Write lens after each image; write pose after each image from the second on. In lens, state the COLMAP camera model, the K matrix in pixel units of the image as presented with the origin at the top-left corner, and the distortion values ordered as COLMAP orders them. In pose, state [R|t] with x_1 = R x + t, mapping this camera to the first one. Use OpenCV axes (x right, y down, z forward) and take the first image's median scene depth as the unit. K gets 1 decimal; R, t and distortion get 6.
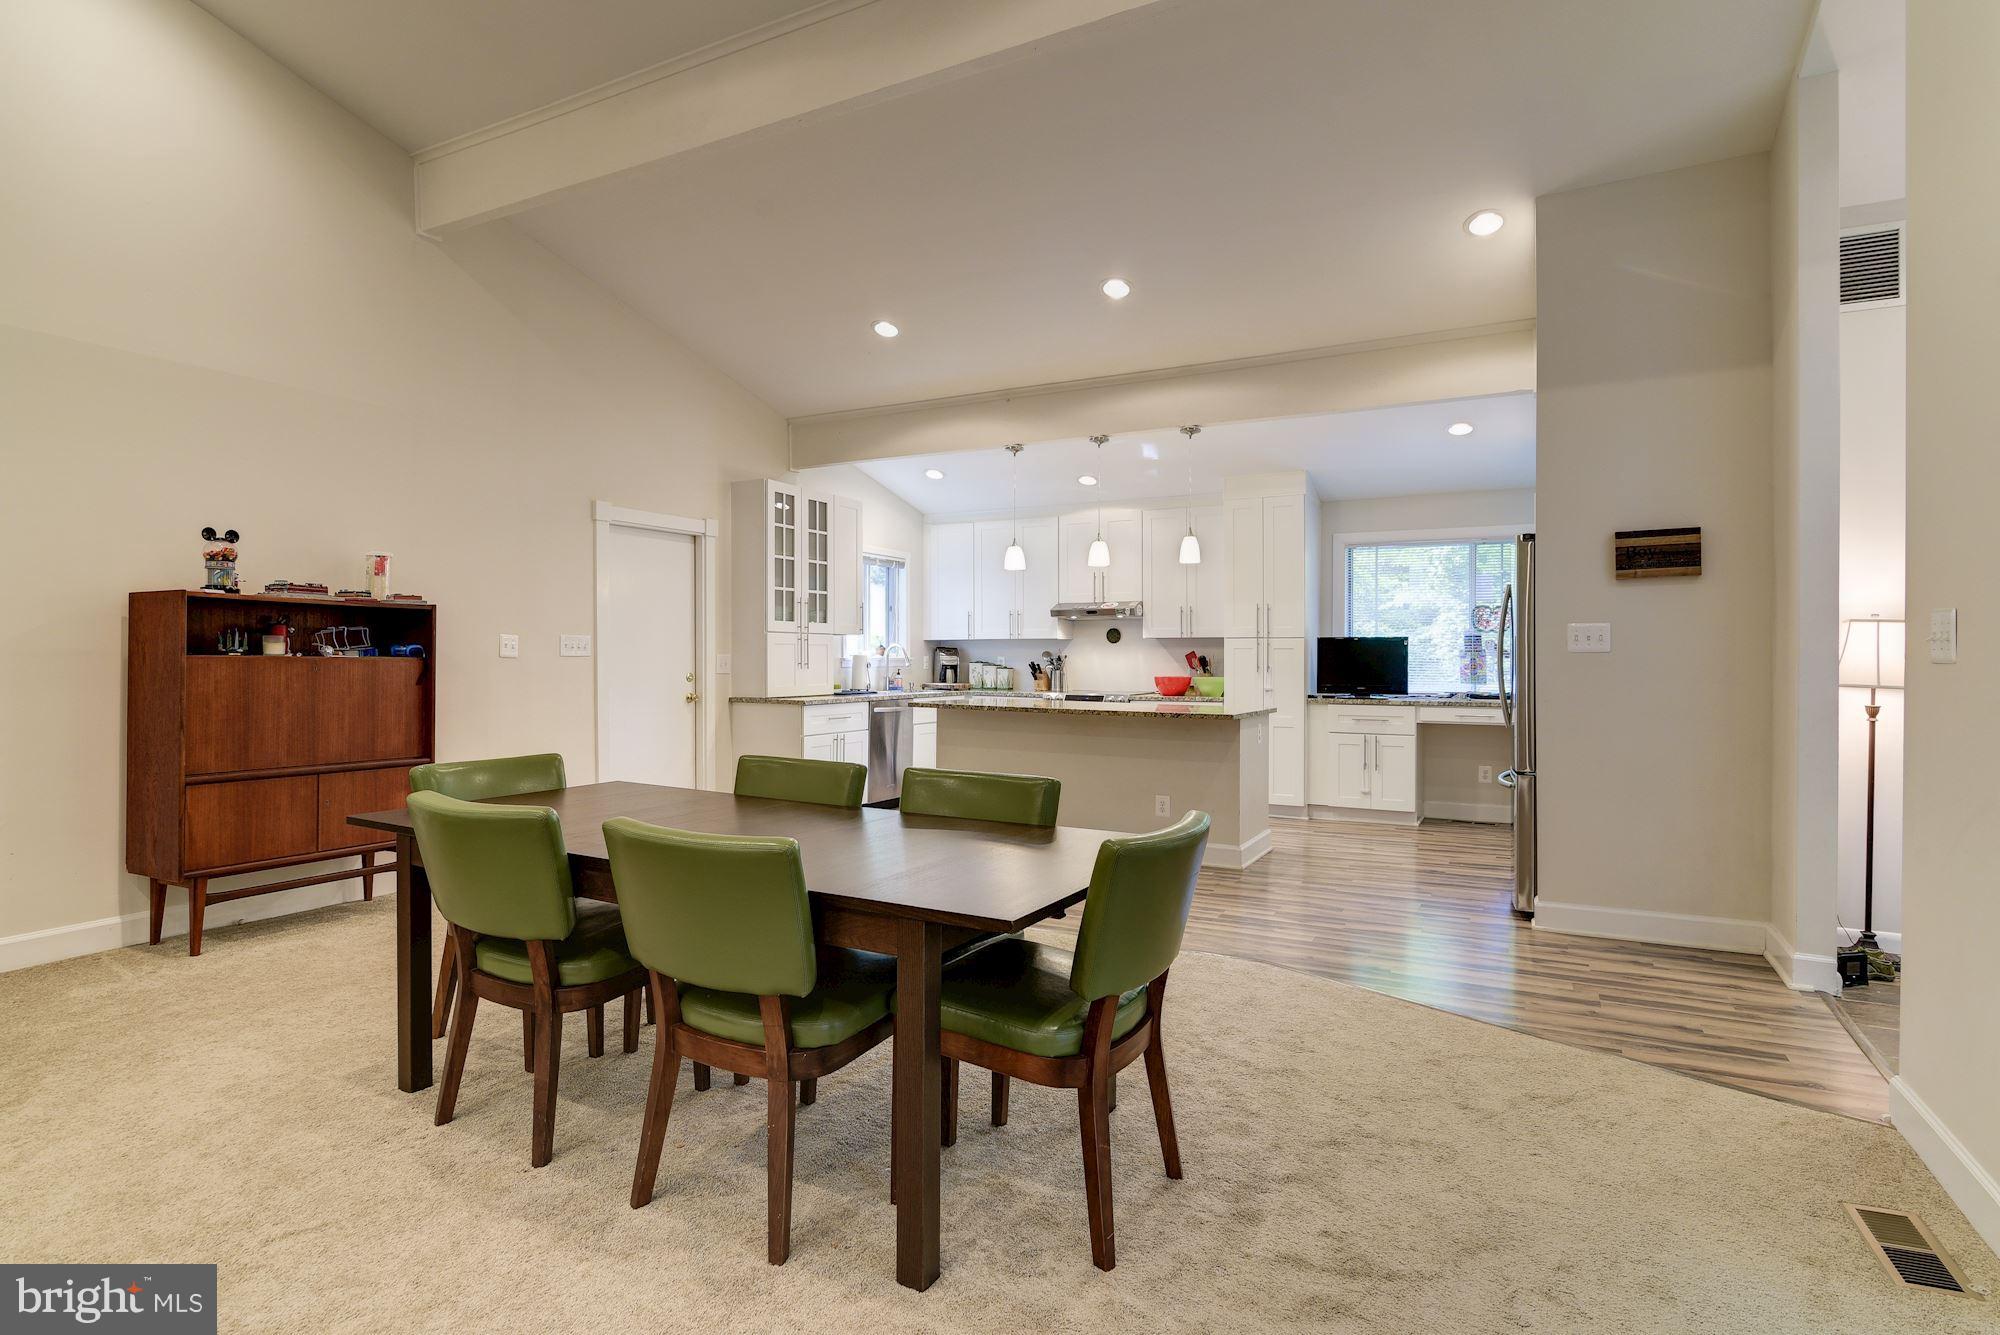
lens RADIAL K [[1019.8, 0, 1004.3], [0, 1019.8, 661.1], [0, 0, 1]] dist [-0.004044, -0.001421]
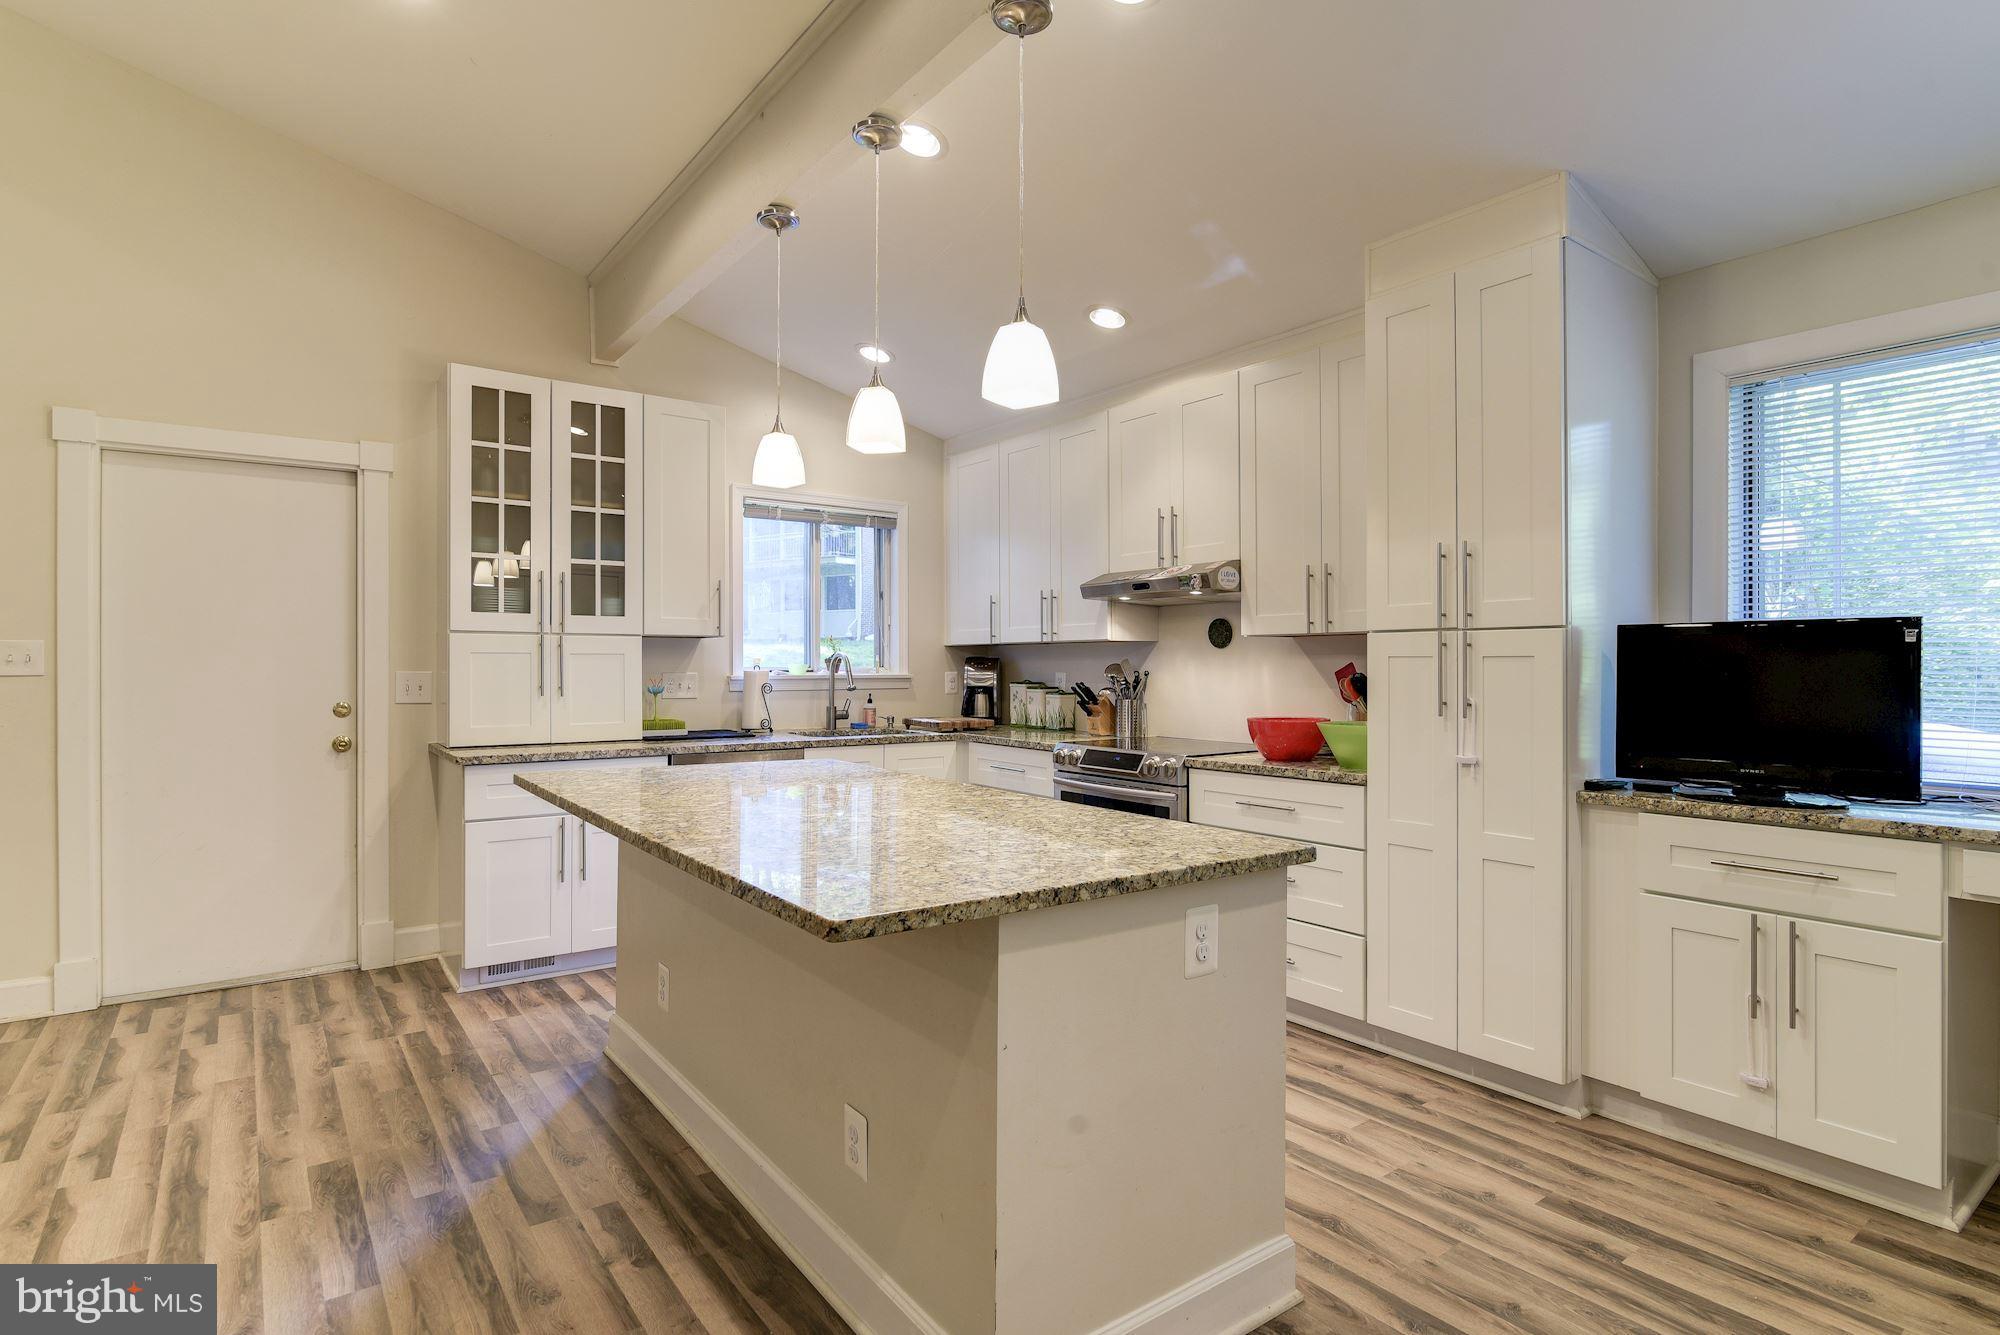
lens RADIAL K [[1019.8, 0, 995.2], [0, 1019.8, 668.9], [0, 0, 1]] dist [-0.004044, -0.001421]
pose [[0.900141, 0.000469, -0.435598, 0.268072], [-0.001497, 0.999997, -0.002017, -0.006608], [0.435596, 0.002468, 0.900139, 0.577544]]
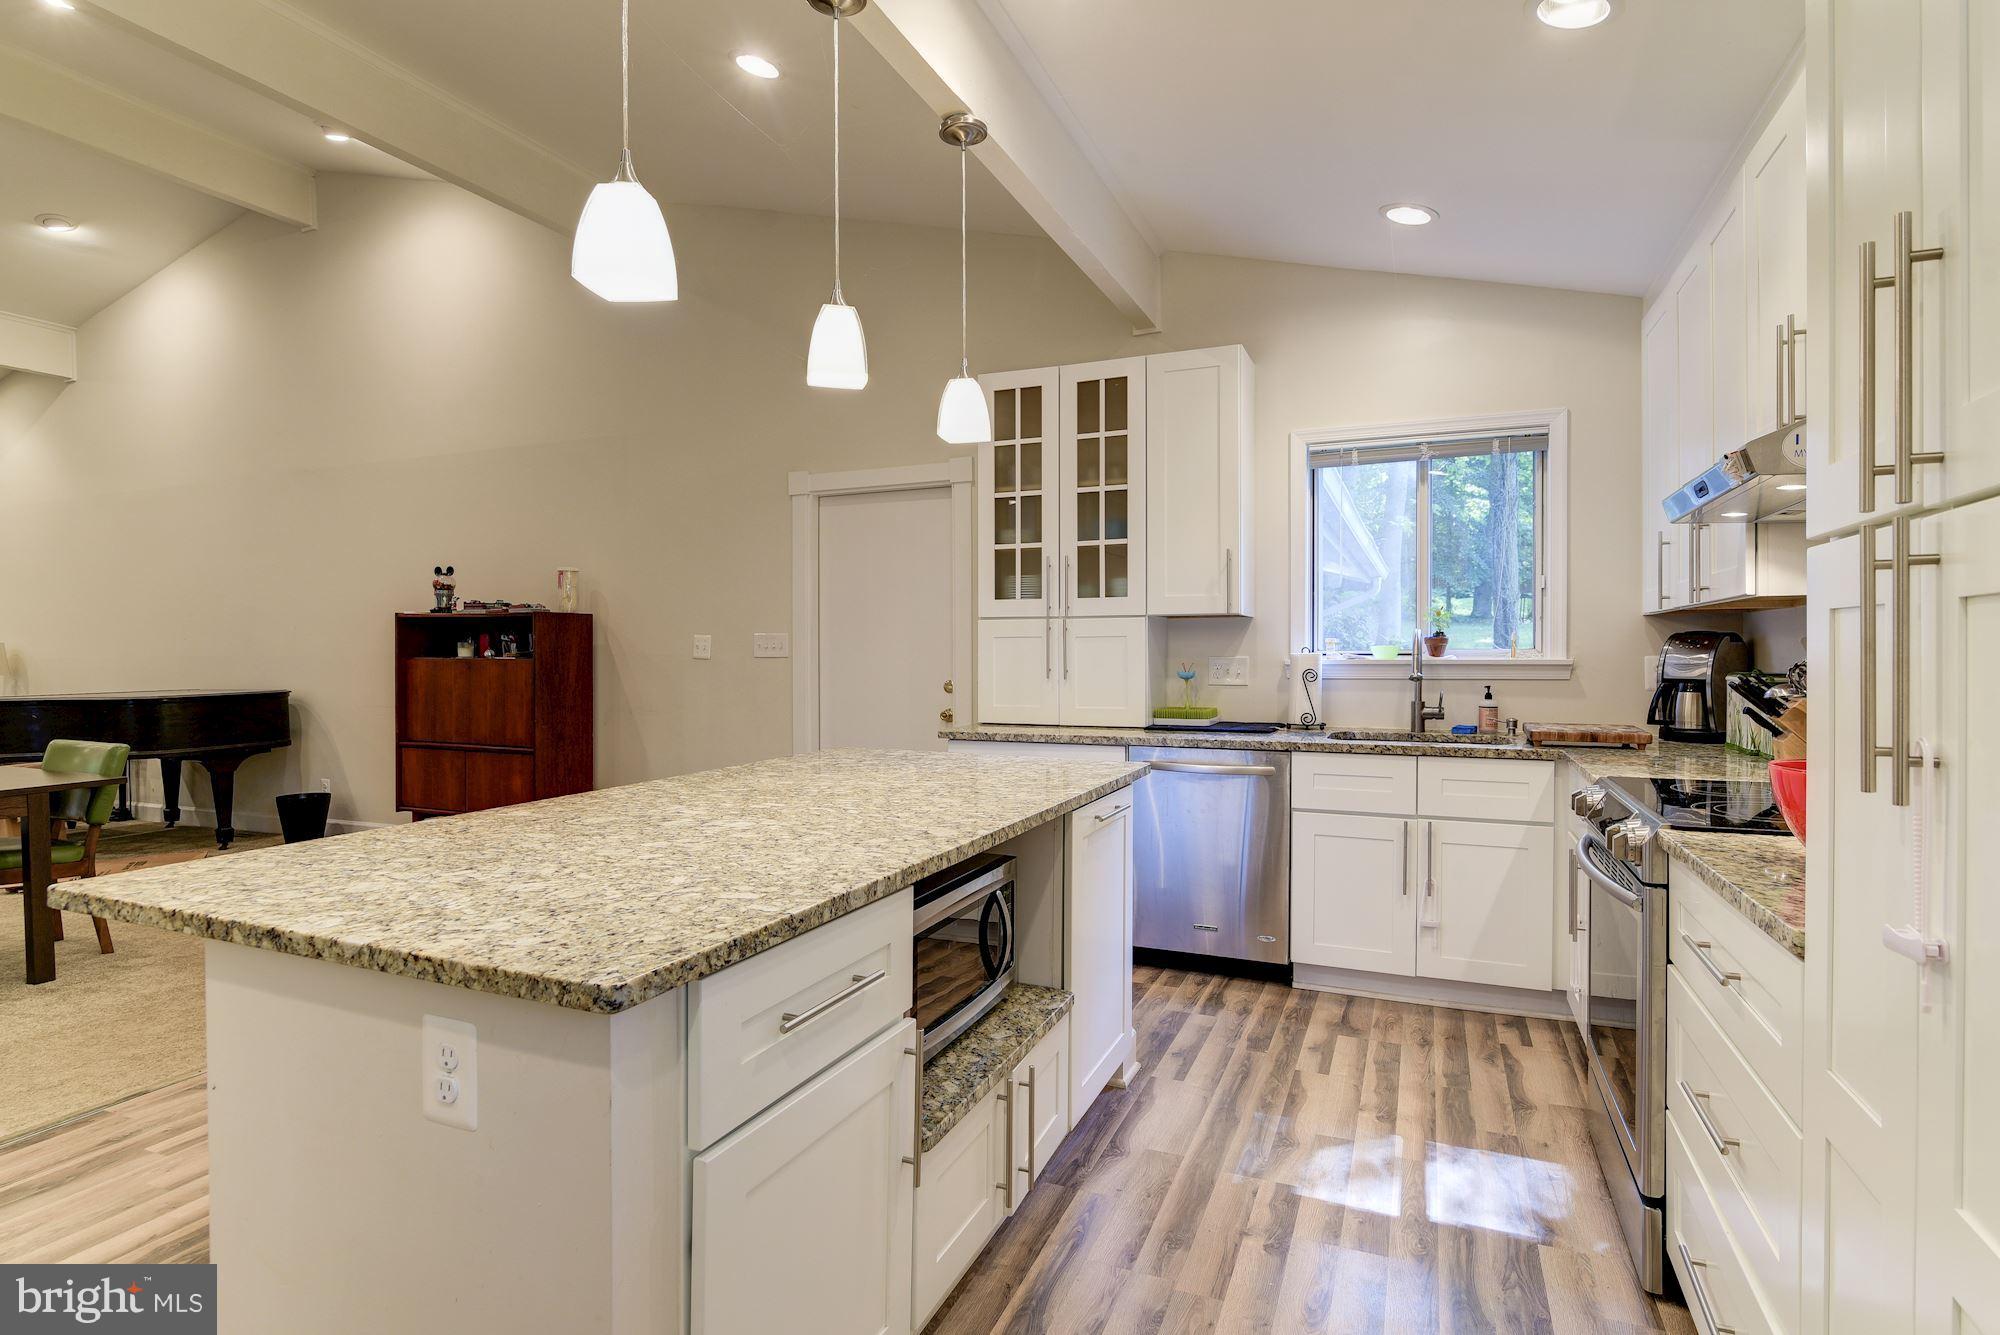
lens RADIAL K [[1019.8, 0, 1009.1], [0, 1019.8, 669.7], [0, 0, 1]] dist [-0.004044, -0.001421]
pose [[0.082809, 0.014186, -0.996464, 0.369327], [-0.001790, 0.999899, 0.014086, -0.005633], [0.996564, 0.000617, 0.082826, 0.898865]]
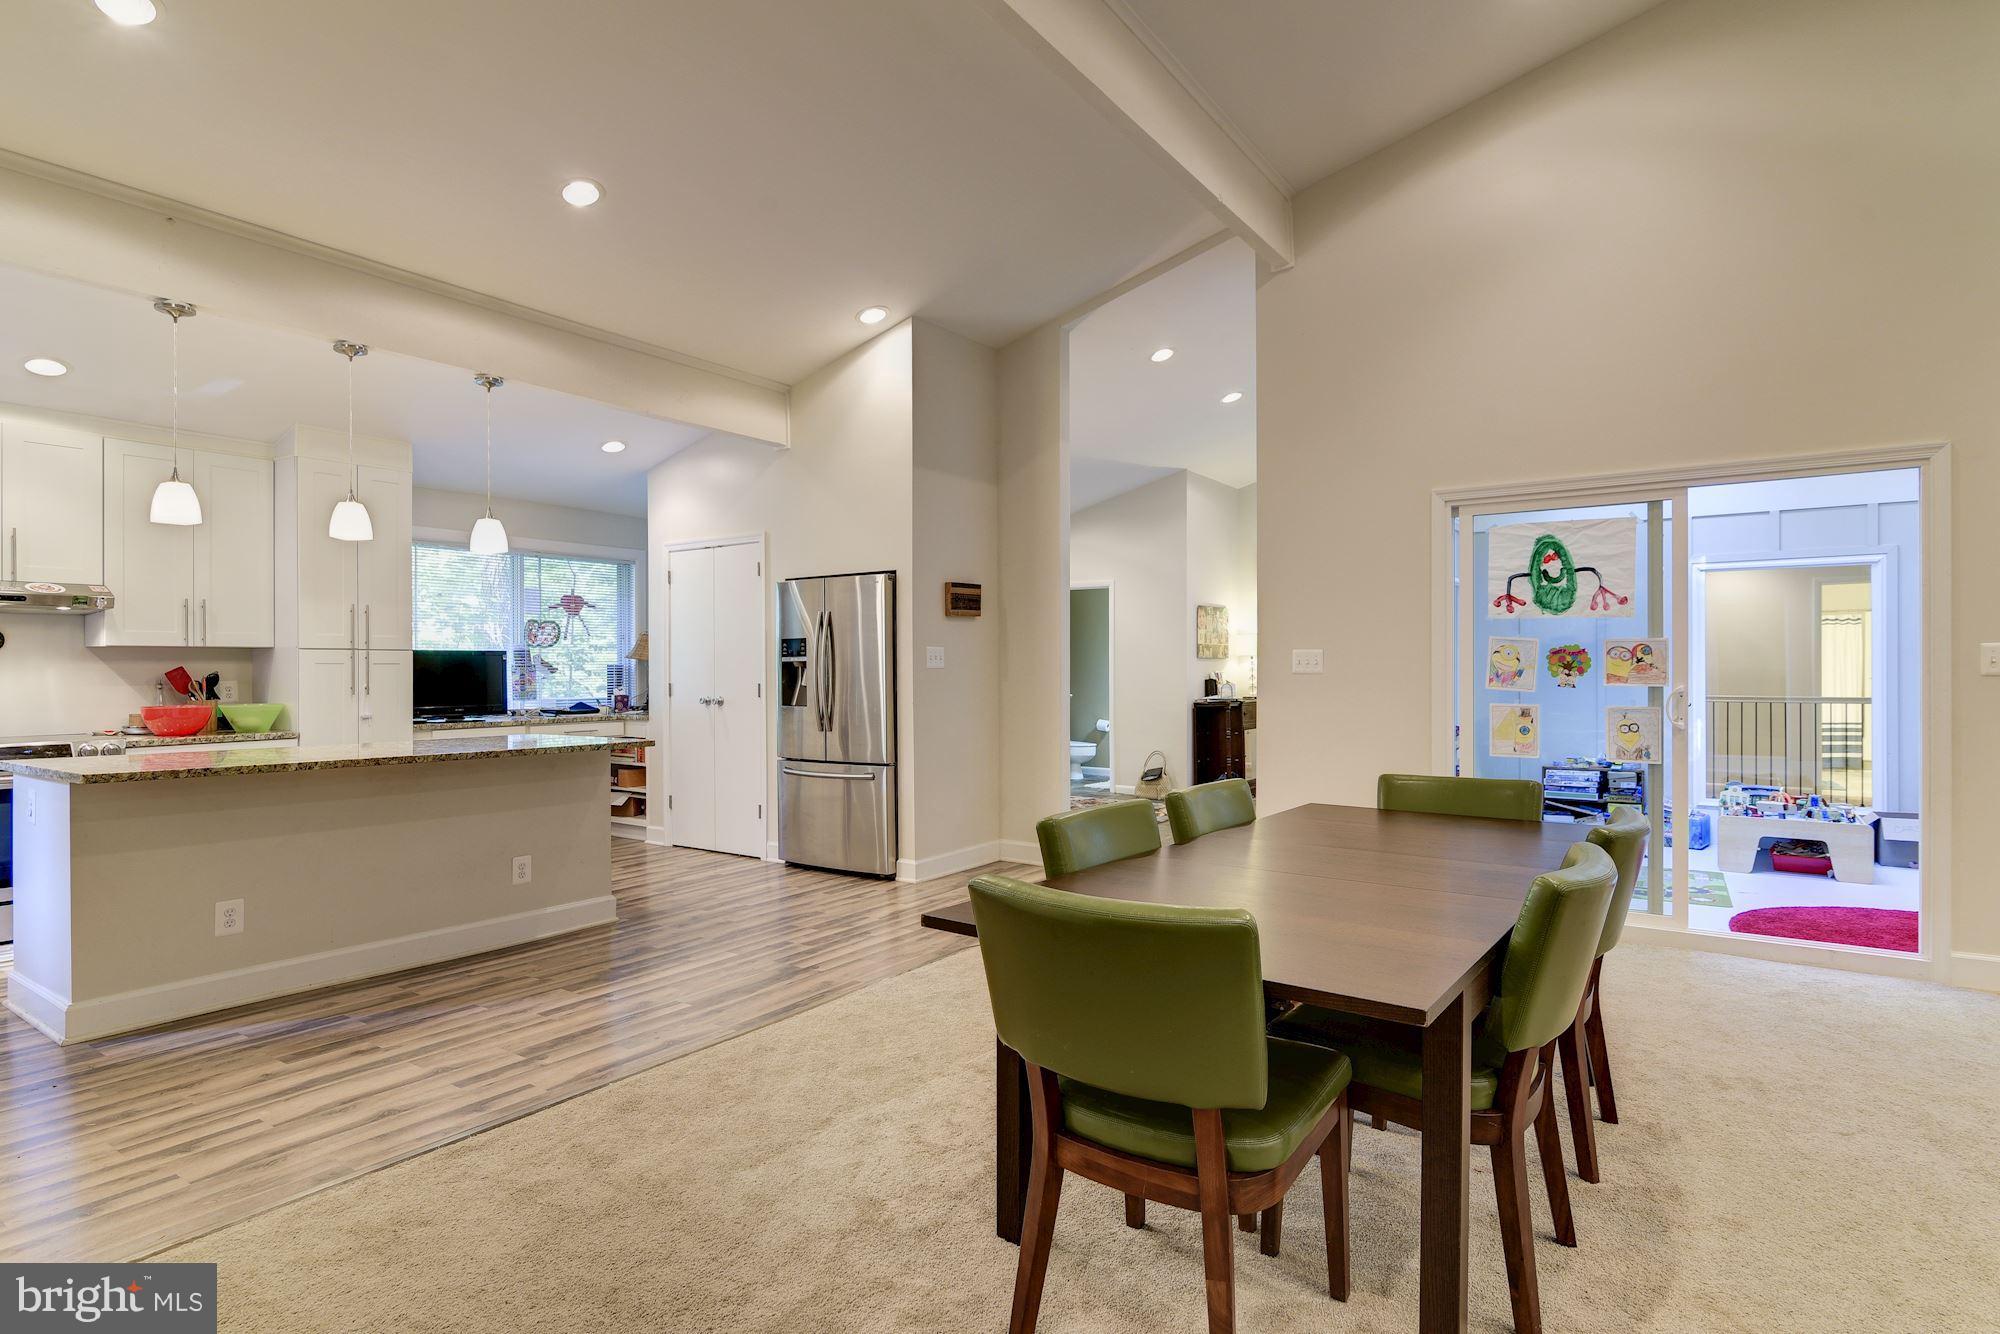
lens RADIAL K [[1019.8, 0, 993.5], [0, 1019.8, 666.5], [0, 0, 1]] dist [-0.004044, -0.001421]
pose [[0.130273, -0.002637, 0.991475, -0.440779], [0.008152, 0.999966, 0.001588, -0.007567], [-0.991445, 0.007875, 0.130290, 0.435050]]
